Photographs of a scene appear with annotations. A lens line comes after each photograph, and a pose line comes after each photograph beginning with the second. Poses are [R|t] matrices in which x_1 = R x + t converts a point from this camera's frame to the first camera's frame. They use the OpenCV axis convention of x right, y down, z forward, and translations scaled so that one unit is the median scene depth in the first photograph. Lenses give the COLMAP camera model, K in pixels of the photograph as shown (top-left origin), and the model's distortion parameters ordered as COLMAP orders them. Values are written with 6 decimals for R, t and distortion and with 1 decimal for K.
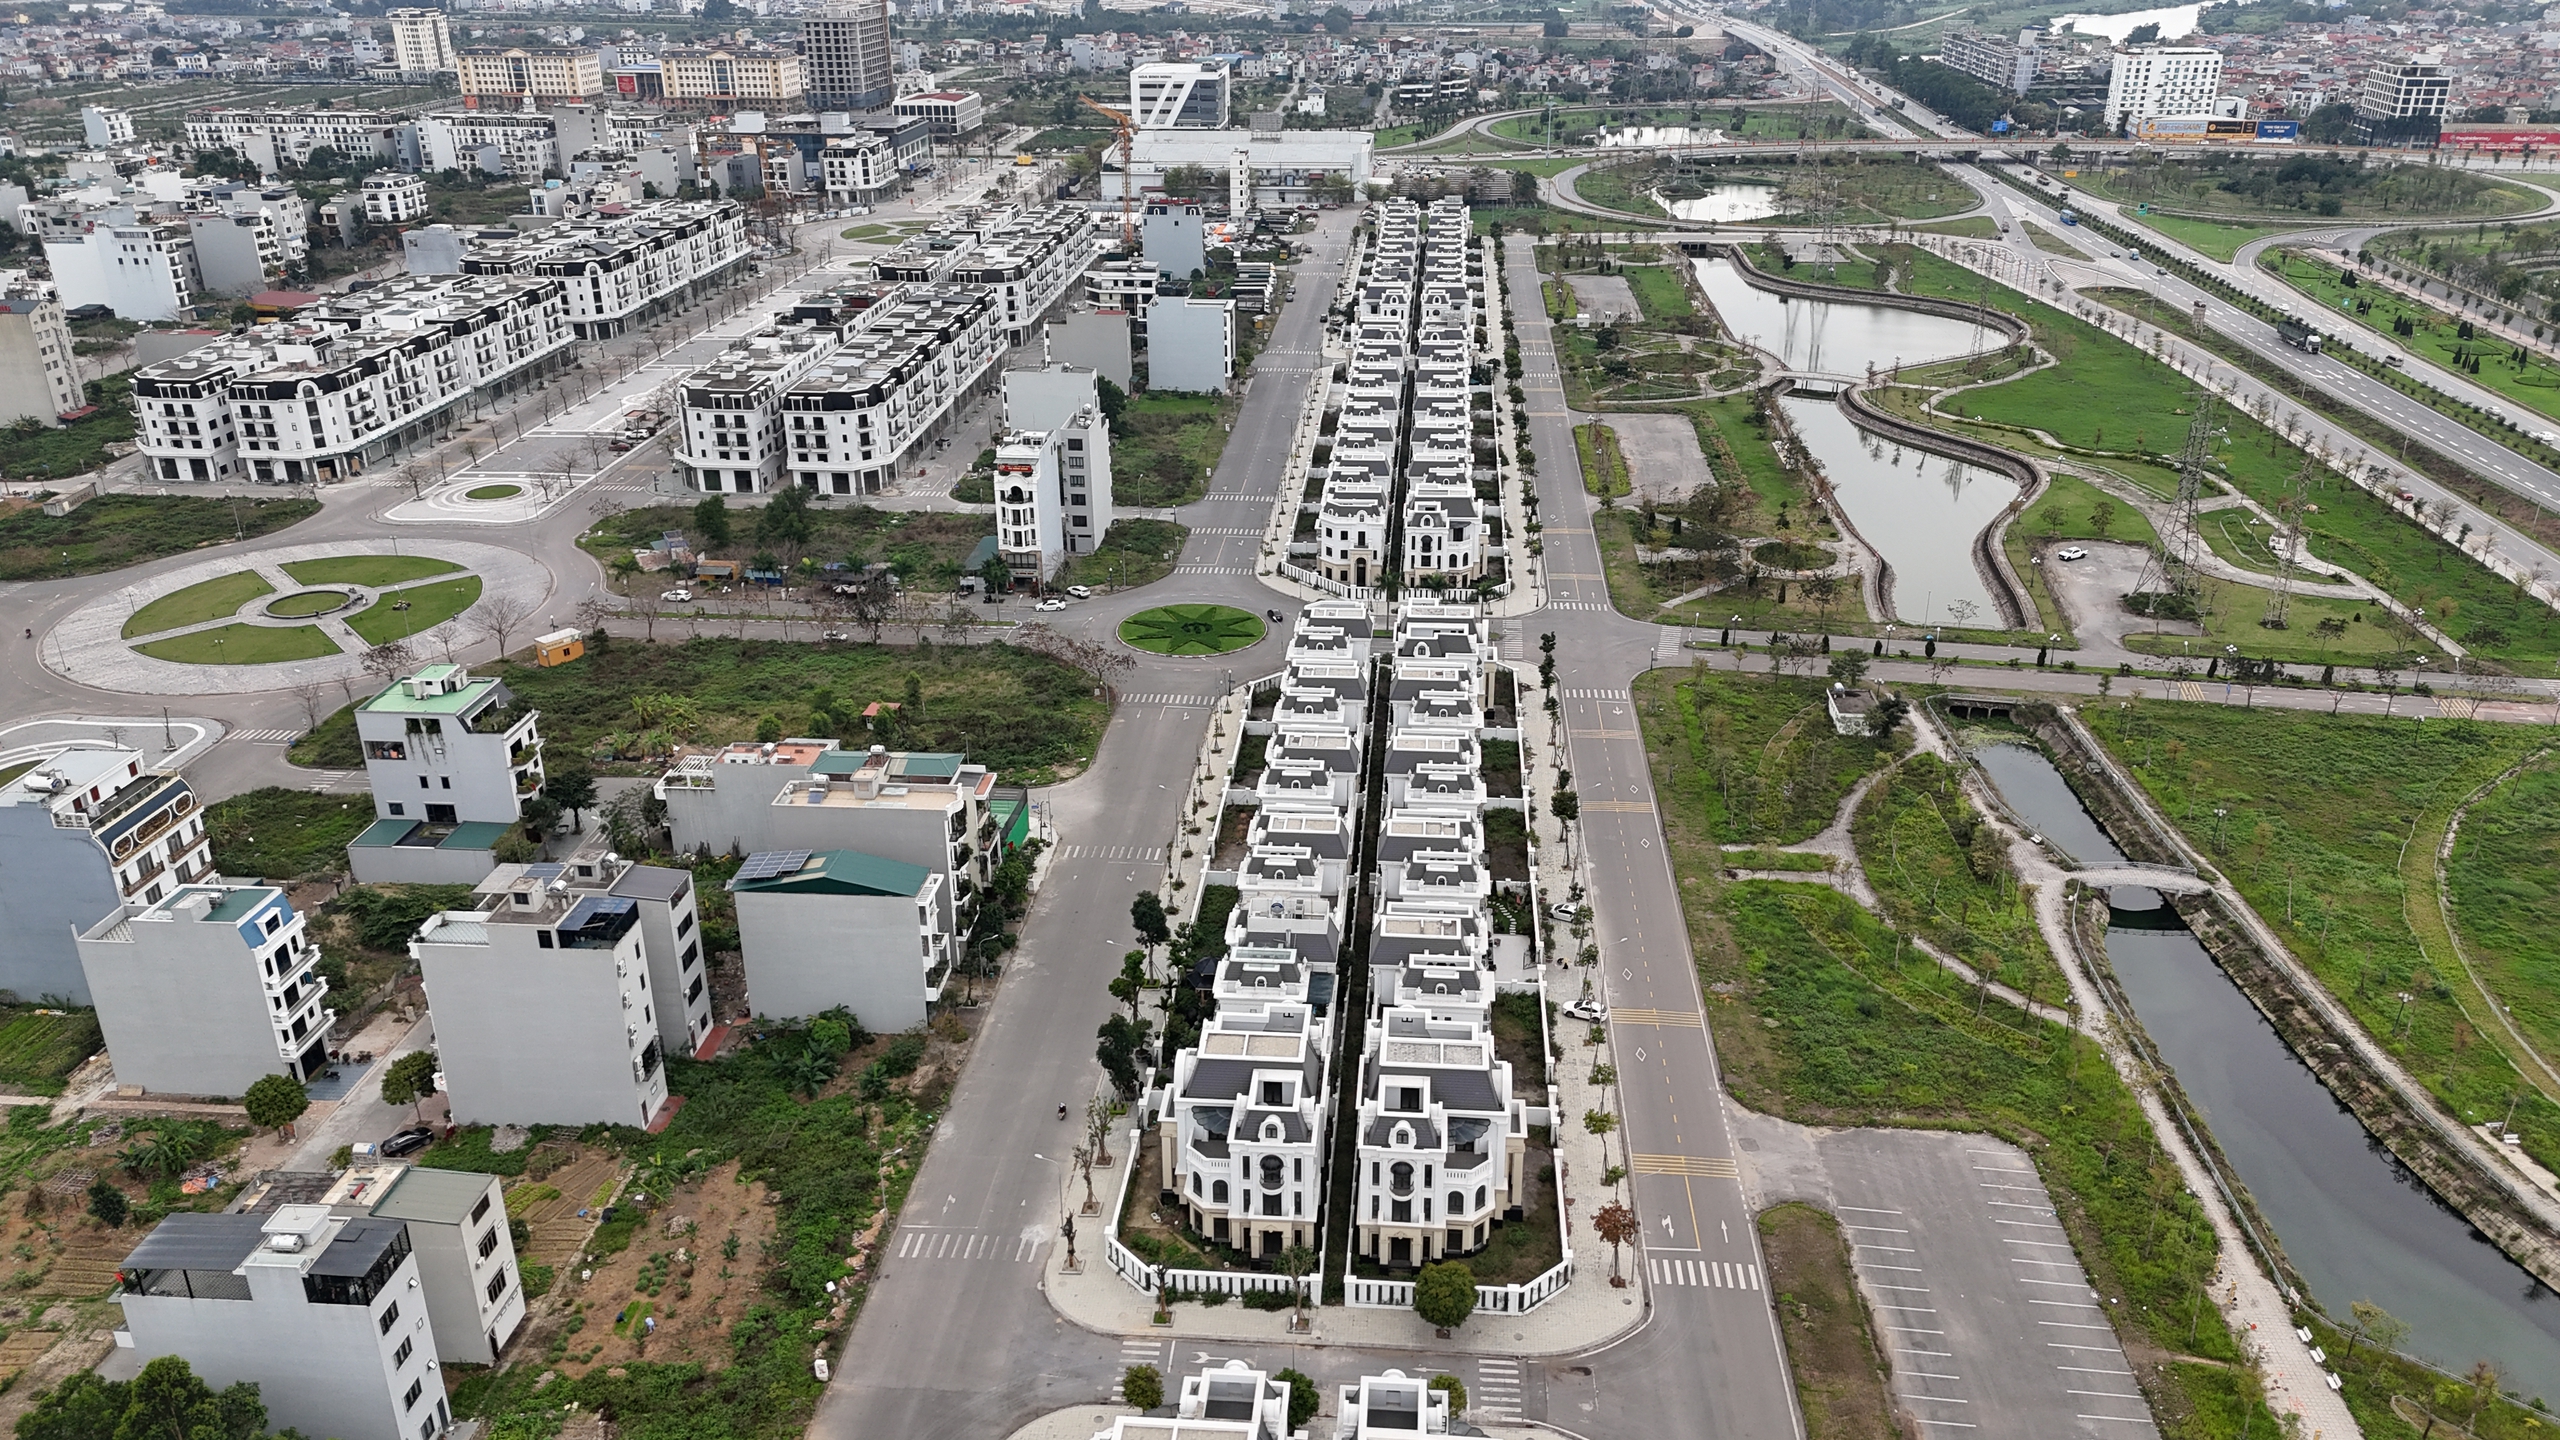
lens RADIAL K [[1869.0, 0, 1273.5], [0, 1869.0, 712.9], [0, 0, 1]] dist [0.071584, -0.068736]
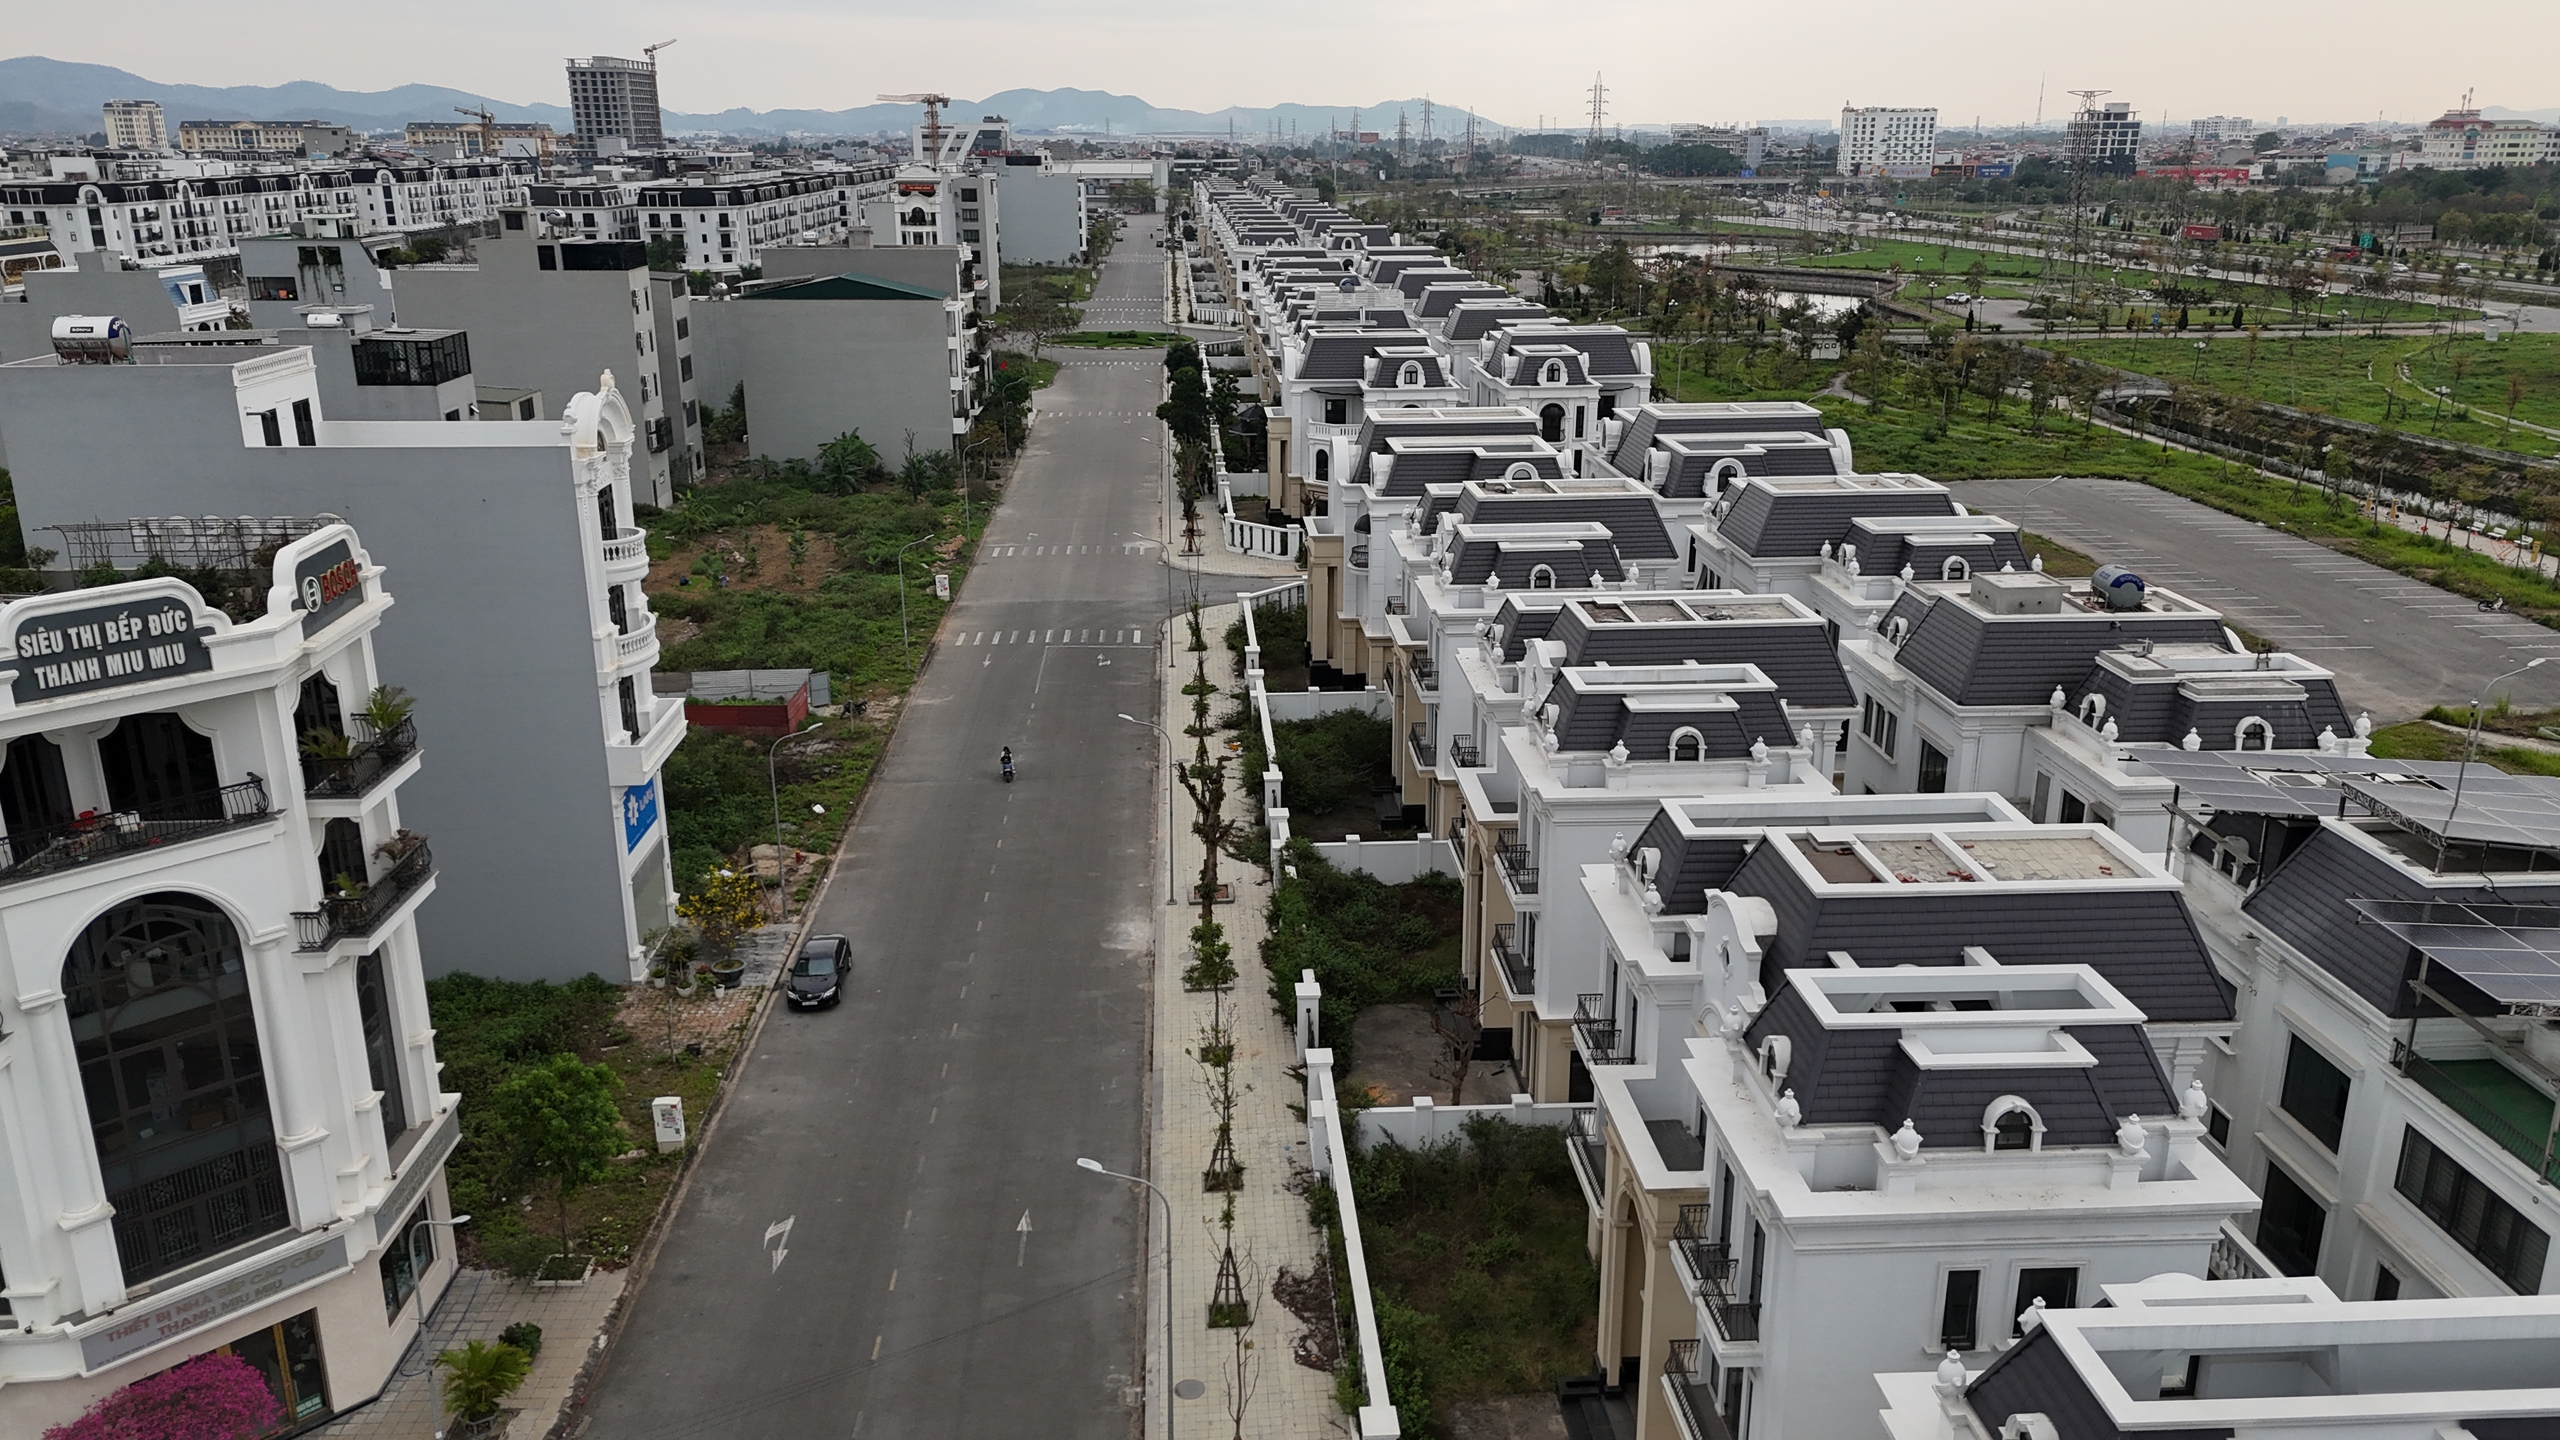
lens RADIAL K [[1869.0, 0, 1273.5], [0, 1869.0, 712.9], [0, 0, 1]] dist [0.071584, -0.068736]
pose [[0.989818, -0.033849, 0.138259, -0.079739], [0.048508, 0.993386, -0.104070, 0.191568], [-0.133821, 0.109717, 0.984913, 0.051948]]
